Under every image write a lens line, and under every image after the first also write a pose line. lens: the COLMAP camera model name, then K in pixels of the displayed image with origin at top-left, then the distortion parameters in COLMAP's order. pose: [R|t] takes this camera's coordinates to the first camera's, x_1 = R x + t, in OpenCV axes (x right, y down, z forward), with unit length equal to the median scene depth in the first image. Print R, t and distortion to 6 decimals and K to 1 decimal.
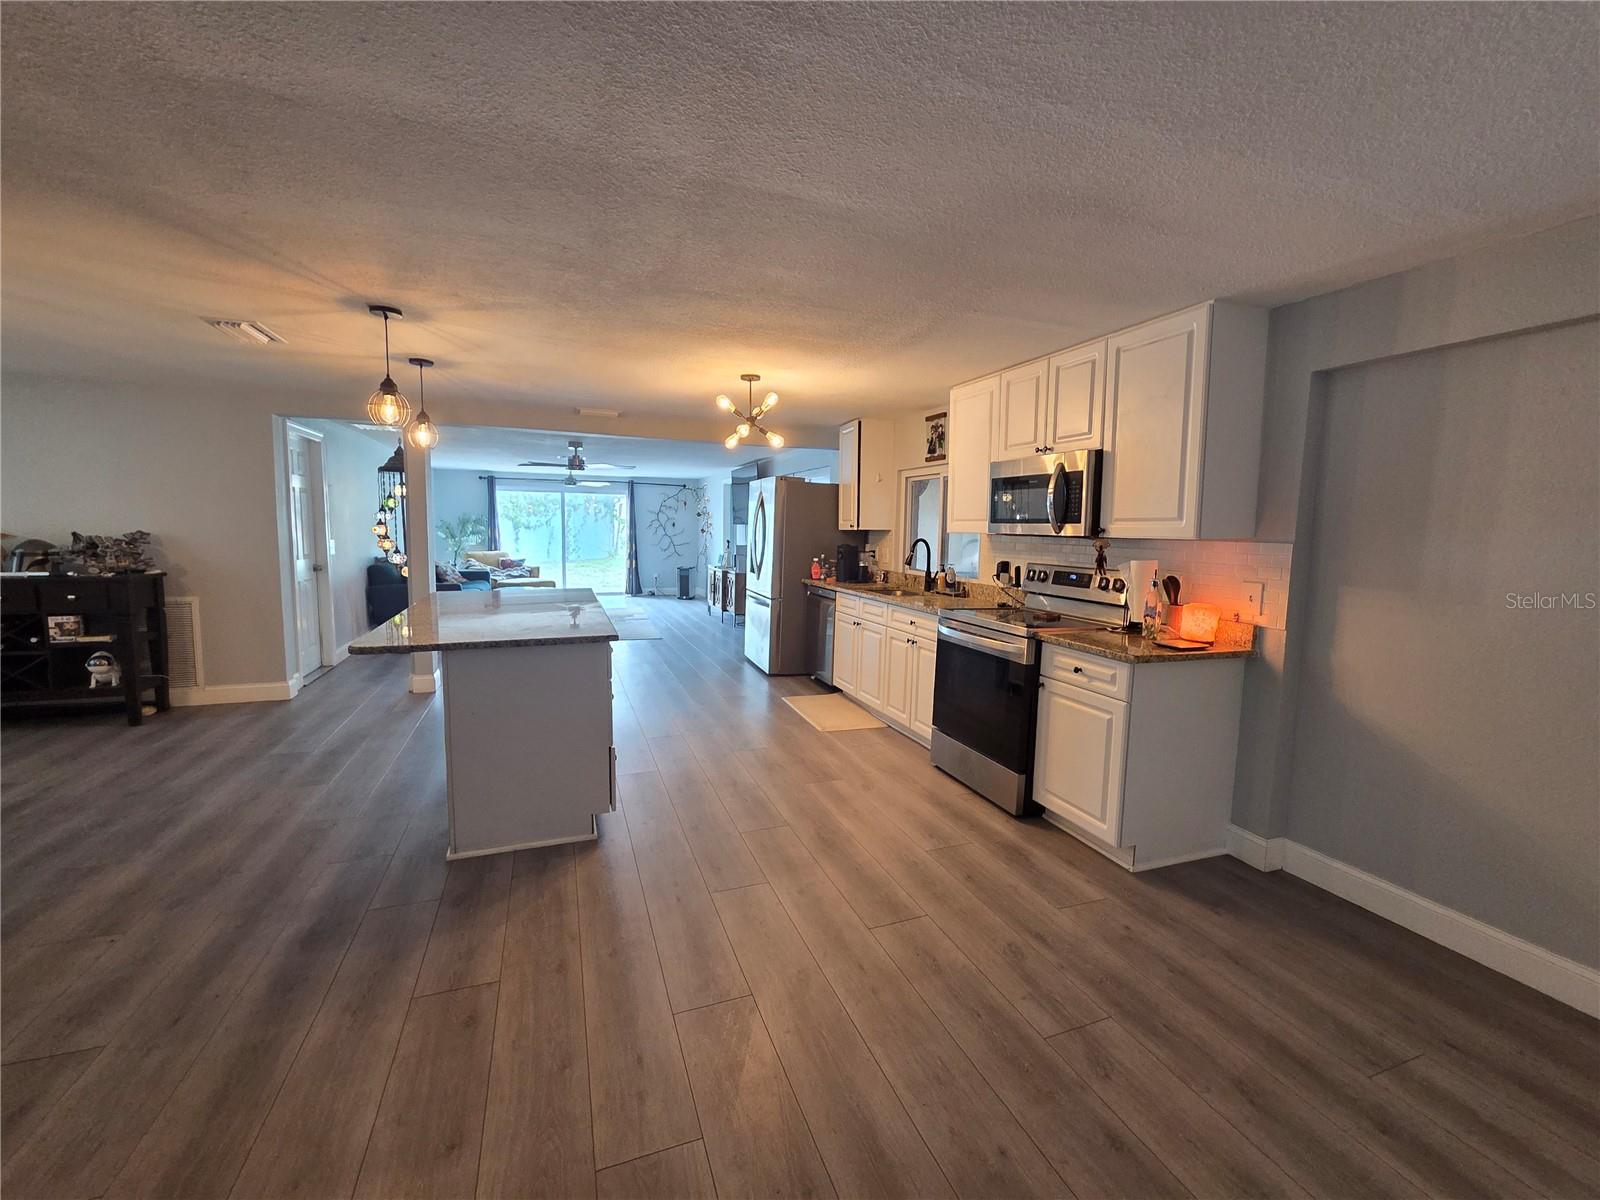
lens RADIAL K [[663.5, 0, 795.4], [0, 663.5, 588.3], [0, 0, 1]] dist [0.003085, 0.000406]
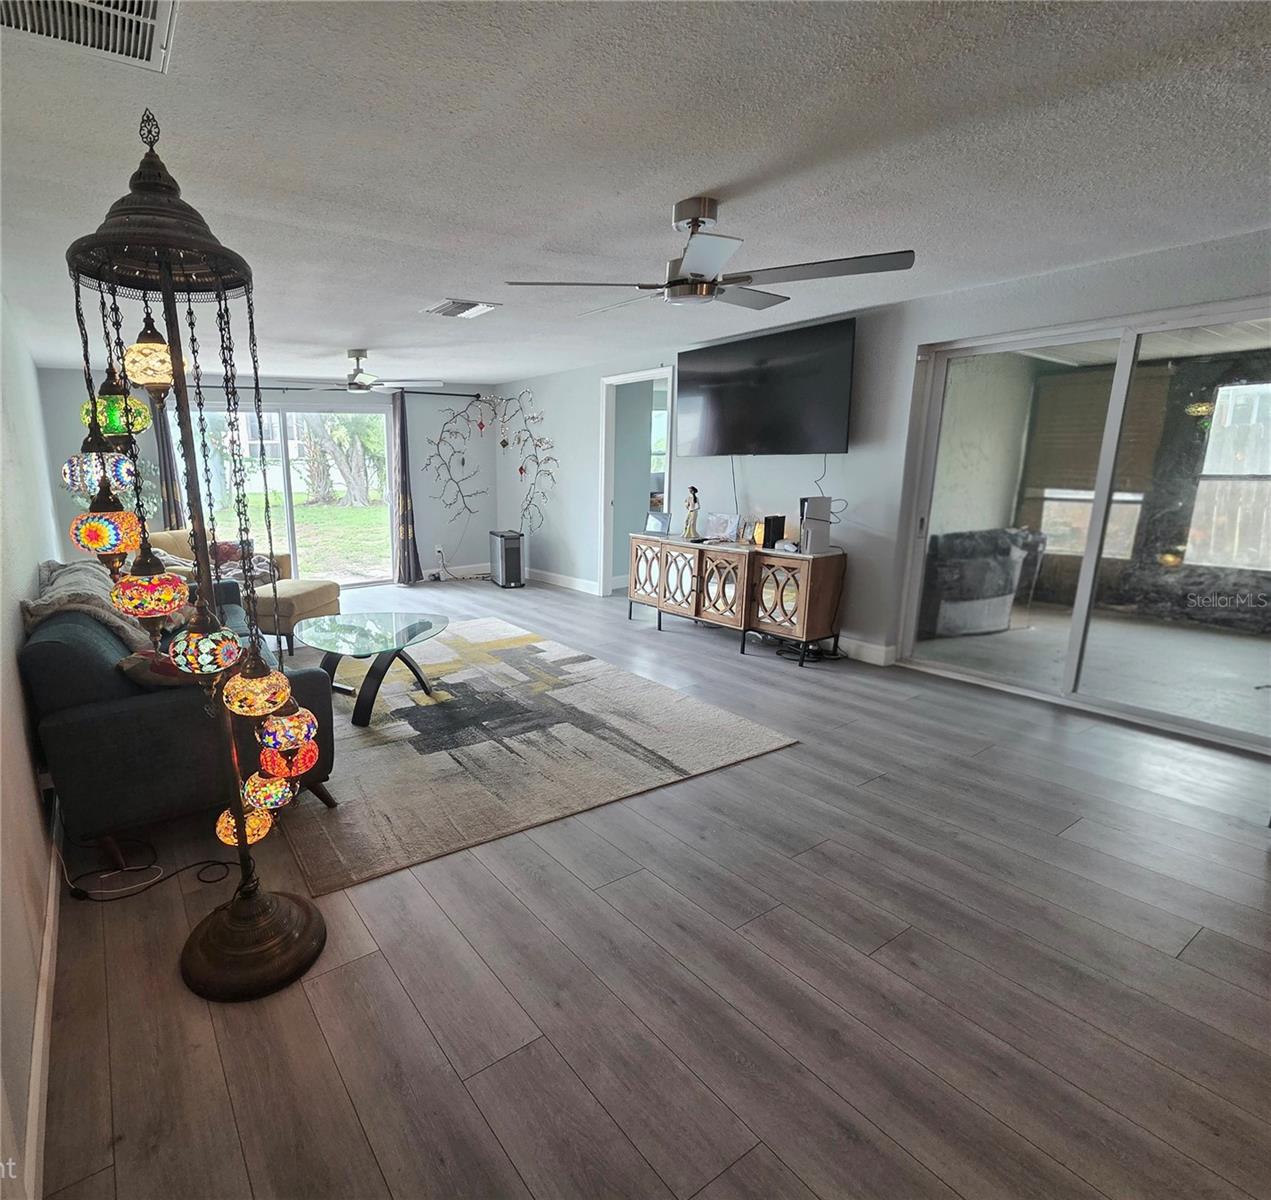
lens RADIAL K [[662.3, 0, 480.8], [0, 662.3, 597.6], [0, 0, 1]] dist [0.002601, 0.000986]
pose [[0.981534, -0.077433, 0.174913, -0.968505], [0.056666, 0.991064, 0.120755, -0.155375], [-0.182701, -0.108613, 0.977151, 1.343544]]
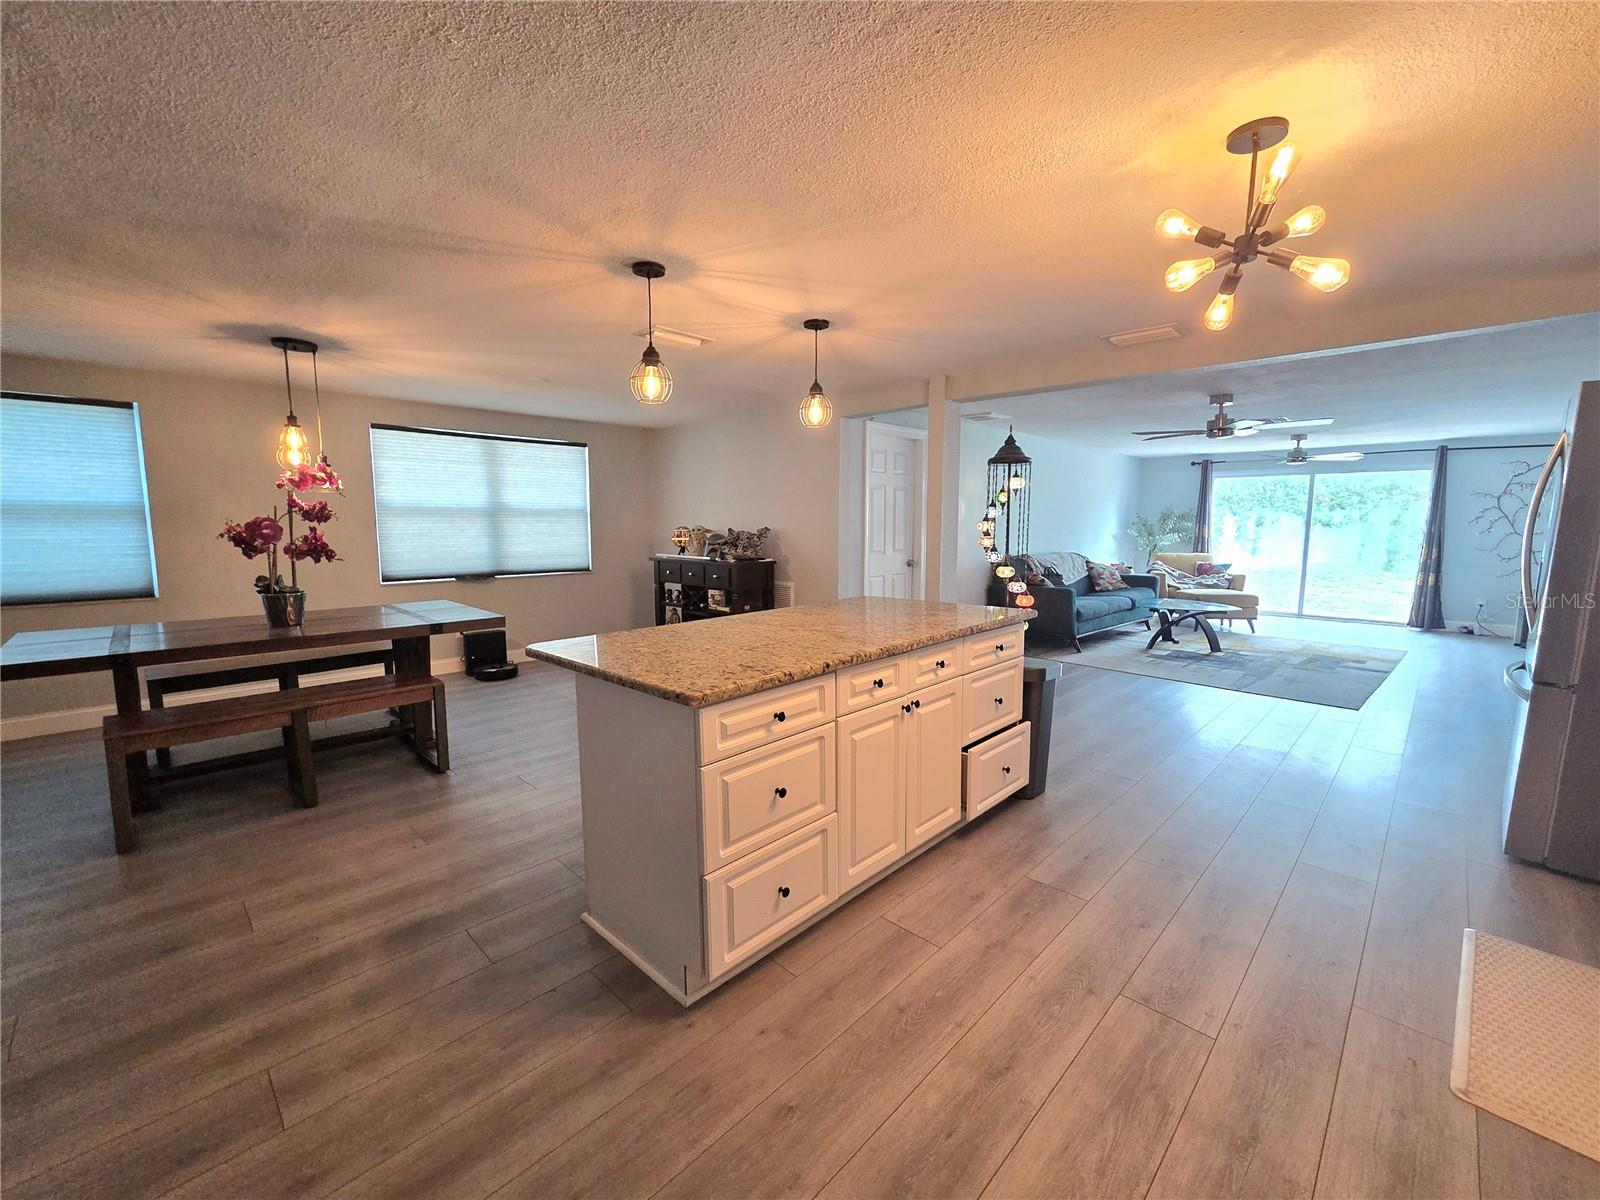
lens RADIAL K [[663.5, 0, 791.0], [0, 663.5, 595.6], [0, 0, 1]] dist [0.003085, 0.000406]
pose [[0.428850, 0.086343, -0.899240, 0.213116], [-0.076187, 0.995332, 0.059236, -0.043517], [0.900157, 0.043107, 0.433427, 0.614007]]
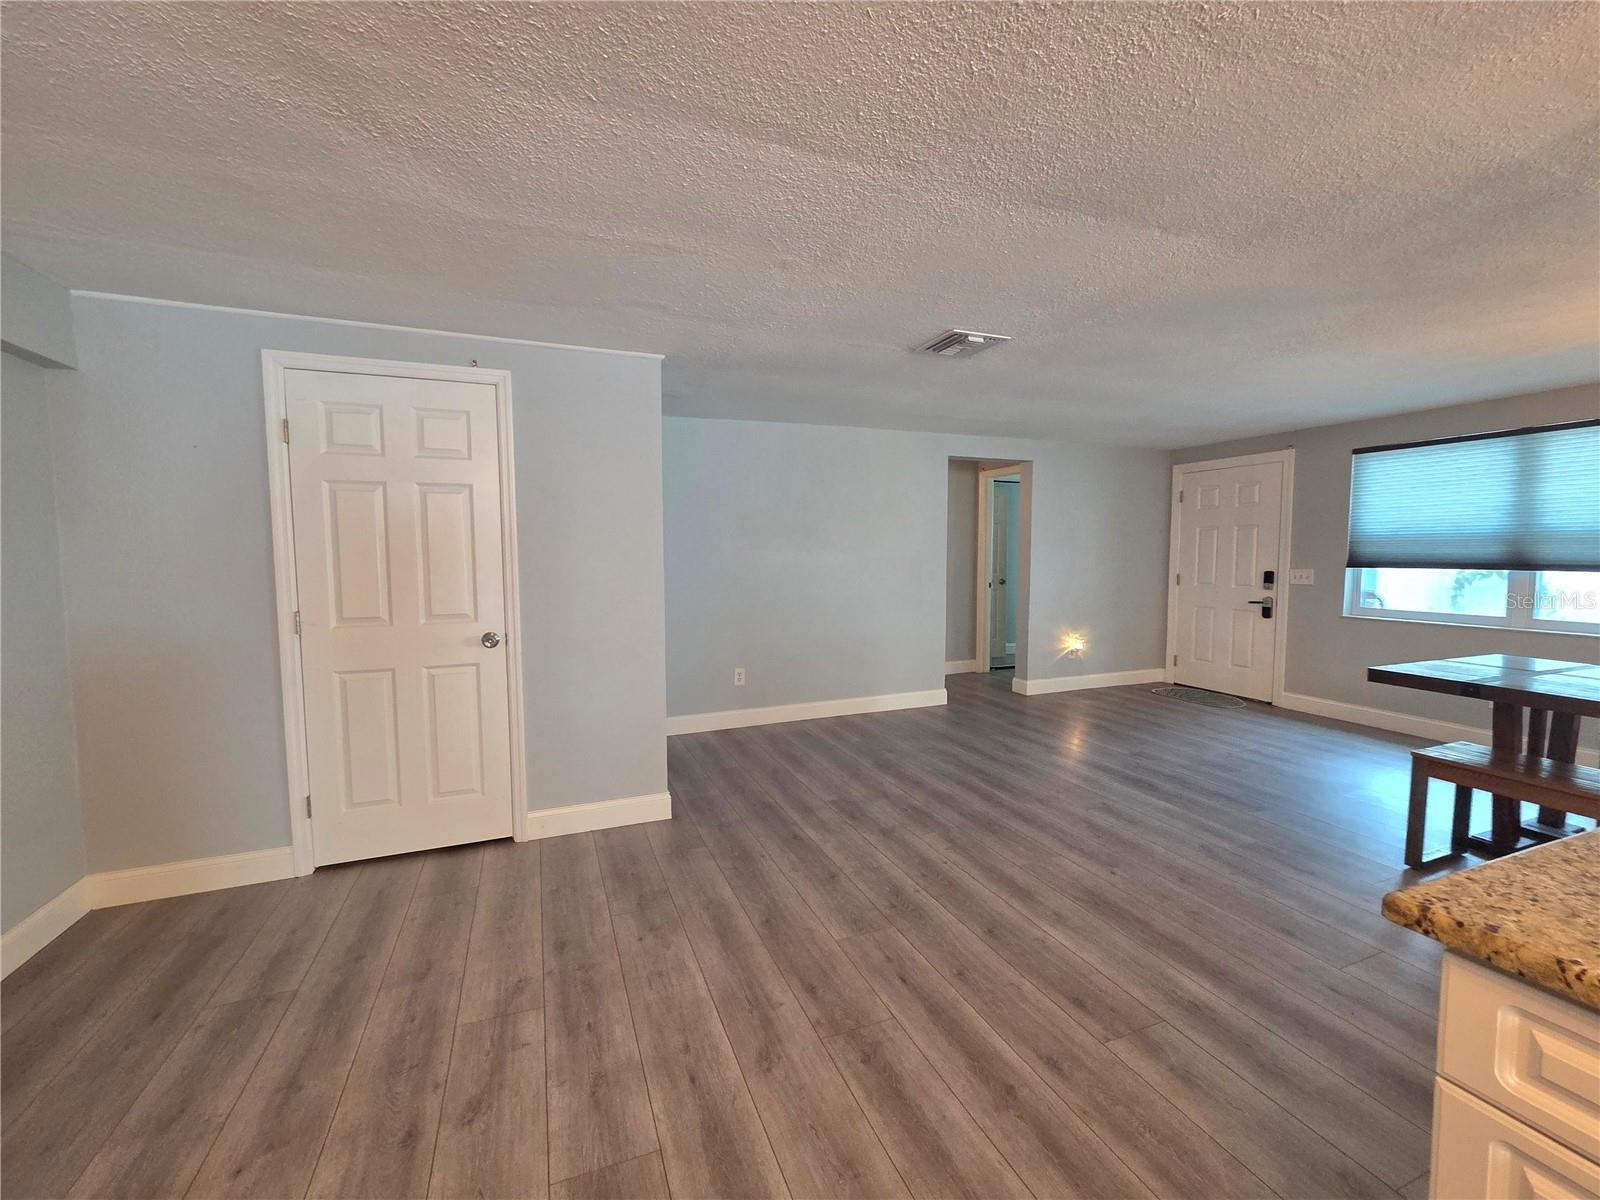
lens RADIAL K [[663.5, 0, 806.2], [0, 663.5, 589.6], [0, 0, 1]] dist [0.003085, 0.000406]
pose [[-0.999040, -0.009974, -0.042645, 0.000638], [-0.016257, 0.988610, 0.149617, -0.077359], [0.040667, 0.150167, -0.987824, 0.942013]]
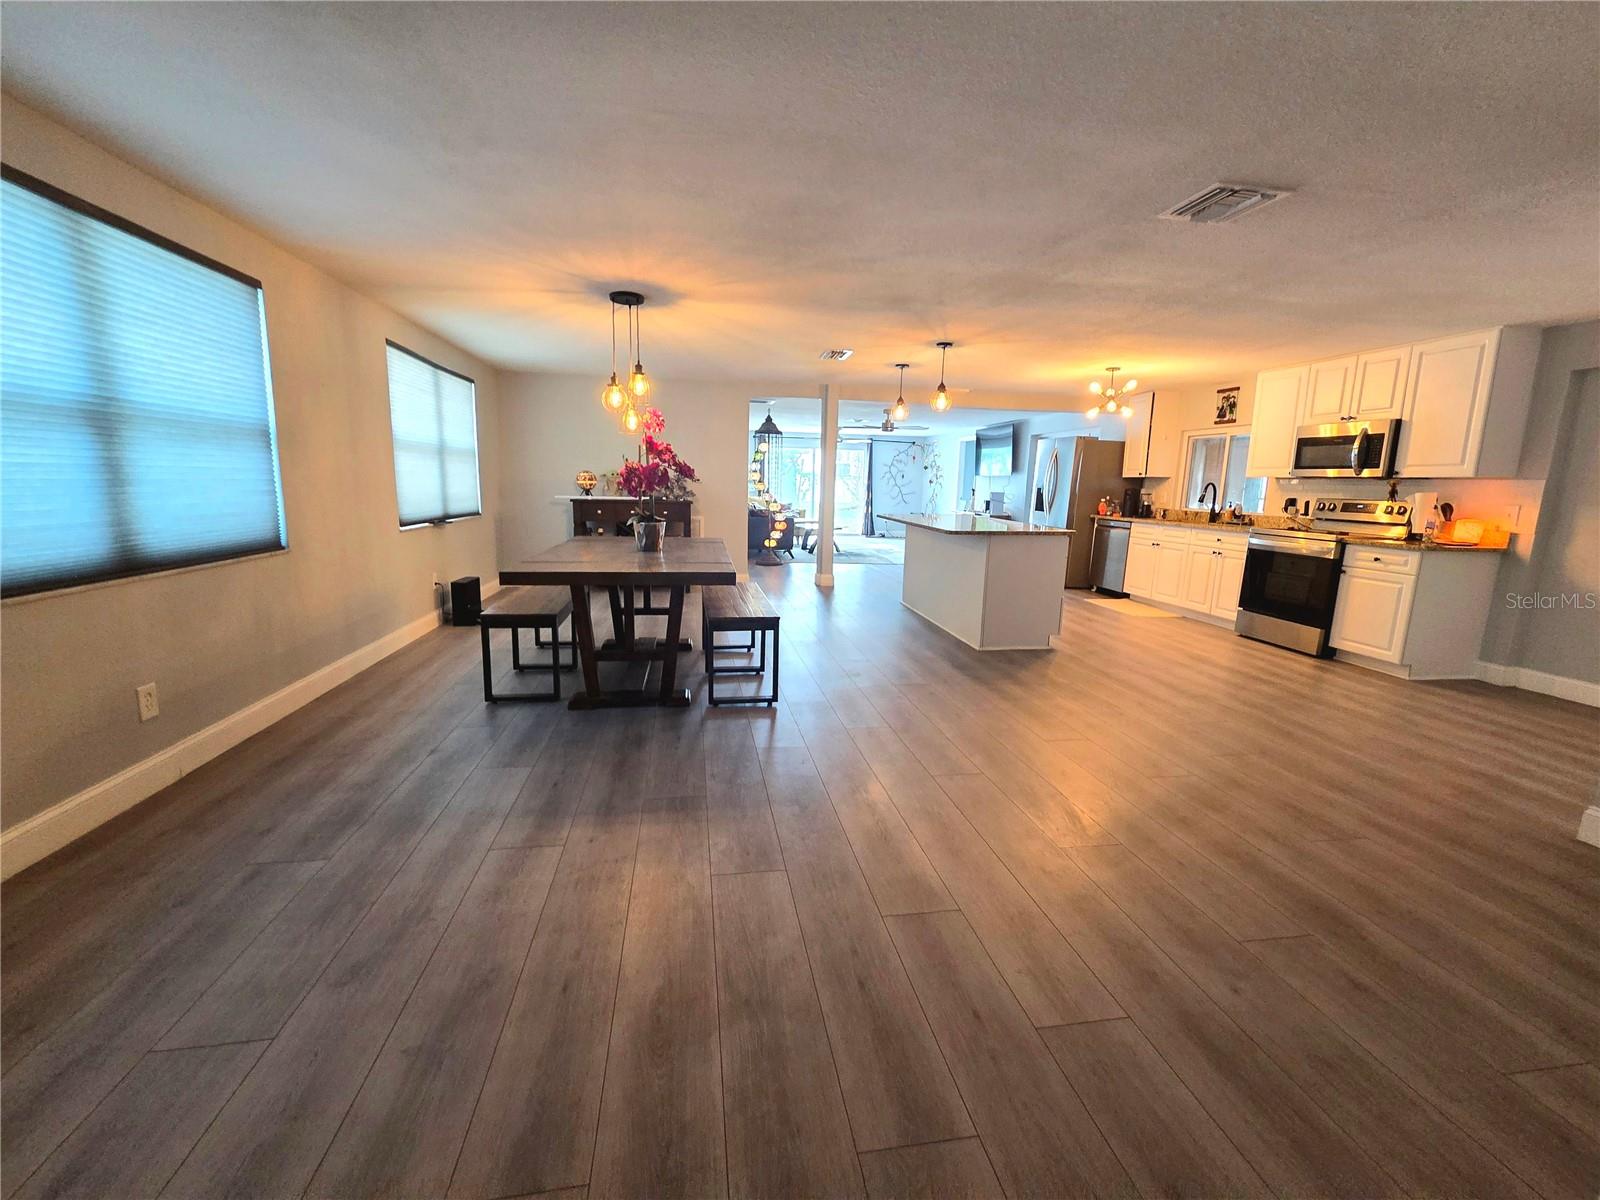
lens RADIAL K [[663.5, 0, 794.0], [0, 663.5, 590.6], [0, 0, 1]] dist [0.003085, 0.000406]
pose [[0.981237, 0.038743, -0.188874, -0.490605], [-0.025783, 0.997171, 0.070600, 0.090913], [0.191075, -0.064406, 0.979460, -0.642437]]
